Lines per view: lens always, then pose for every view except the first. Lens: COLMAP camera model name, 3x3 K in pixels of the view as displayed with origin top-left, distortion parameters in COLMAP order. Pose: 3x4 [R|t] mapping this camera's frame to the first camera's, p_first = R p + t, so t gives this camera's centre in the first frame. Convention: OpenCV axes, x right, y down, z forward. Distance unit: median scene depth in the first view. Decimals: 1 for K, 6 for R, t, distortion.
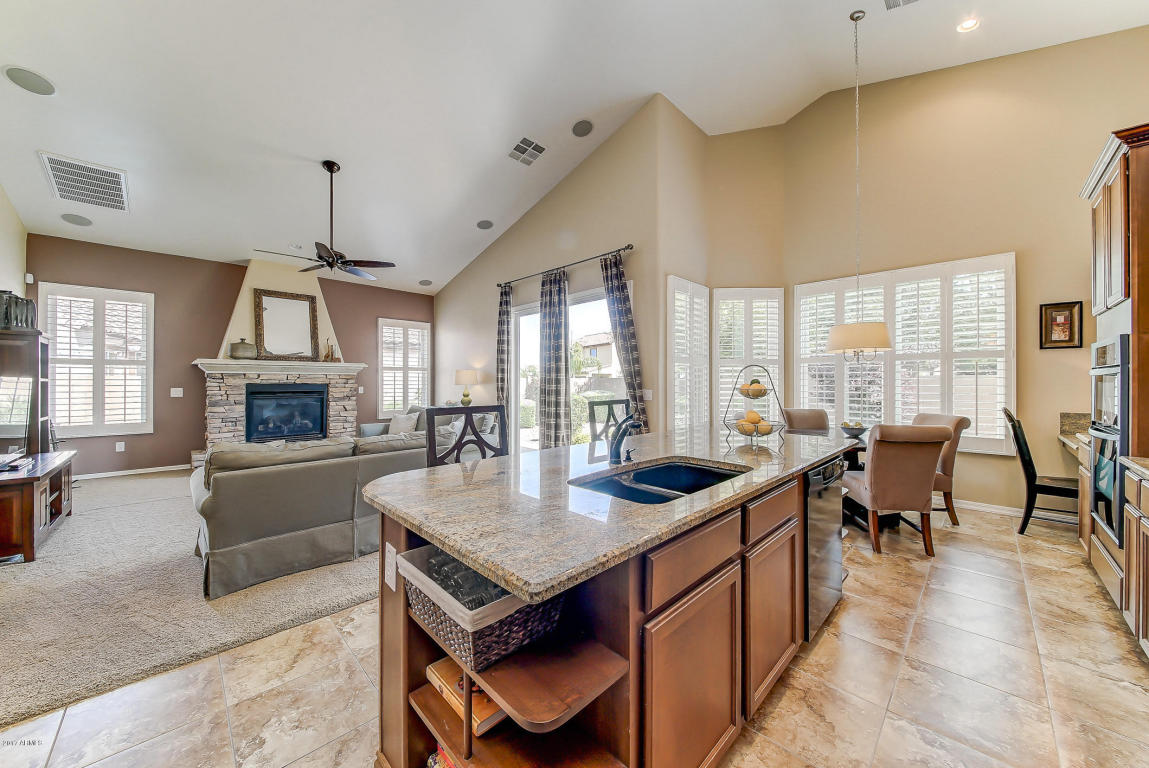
lens RADIAL K [[405.2, 0, 549.7], [0, 405.2, 382.6], [0, 0, 1]] dist [-0.015732, 0.000040]
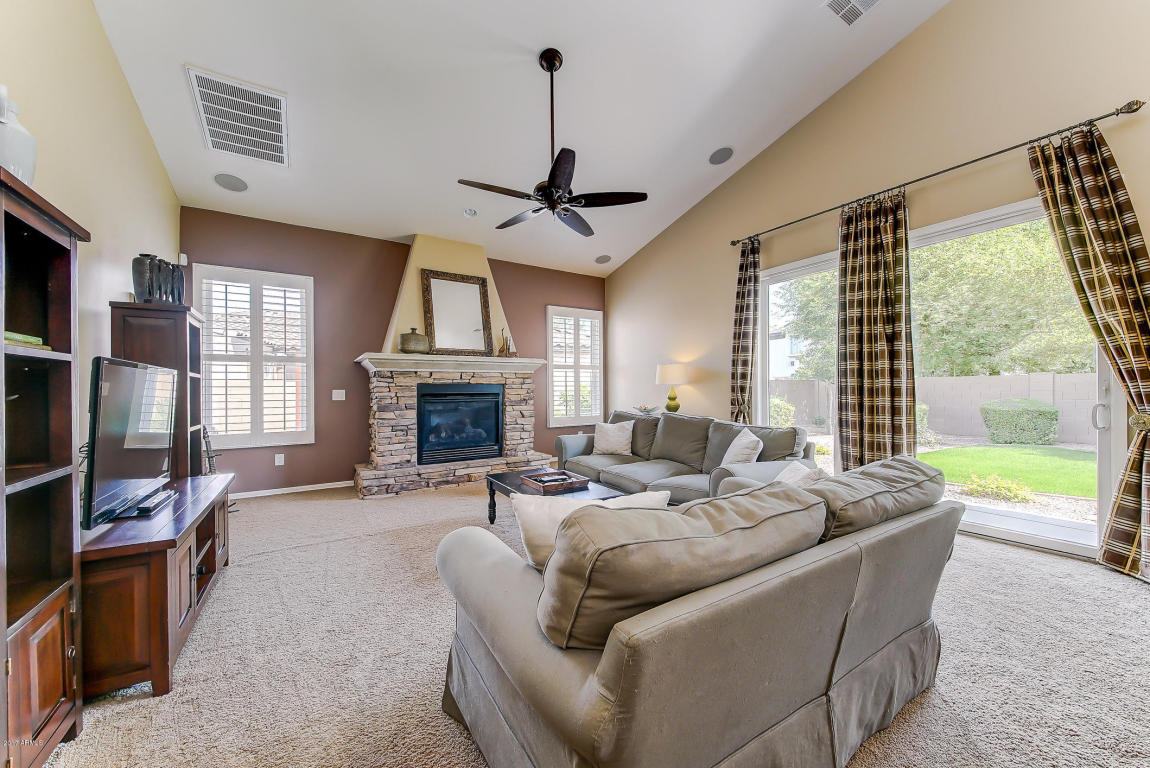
lens RADIAL K [[394.0, 0, 557.6], [0, 394.0, 389.0], [0, 0, 1]] dist [0.036777, -0.016150]
pose [[0.981588, -0.008629, -0.190814, -0.314701], [0.007929, 0.999959, -0.004431, 0.018472], [0.190844, 0.002836, 0.981616, 0.260186]]
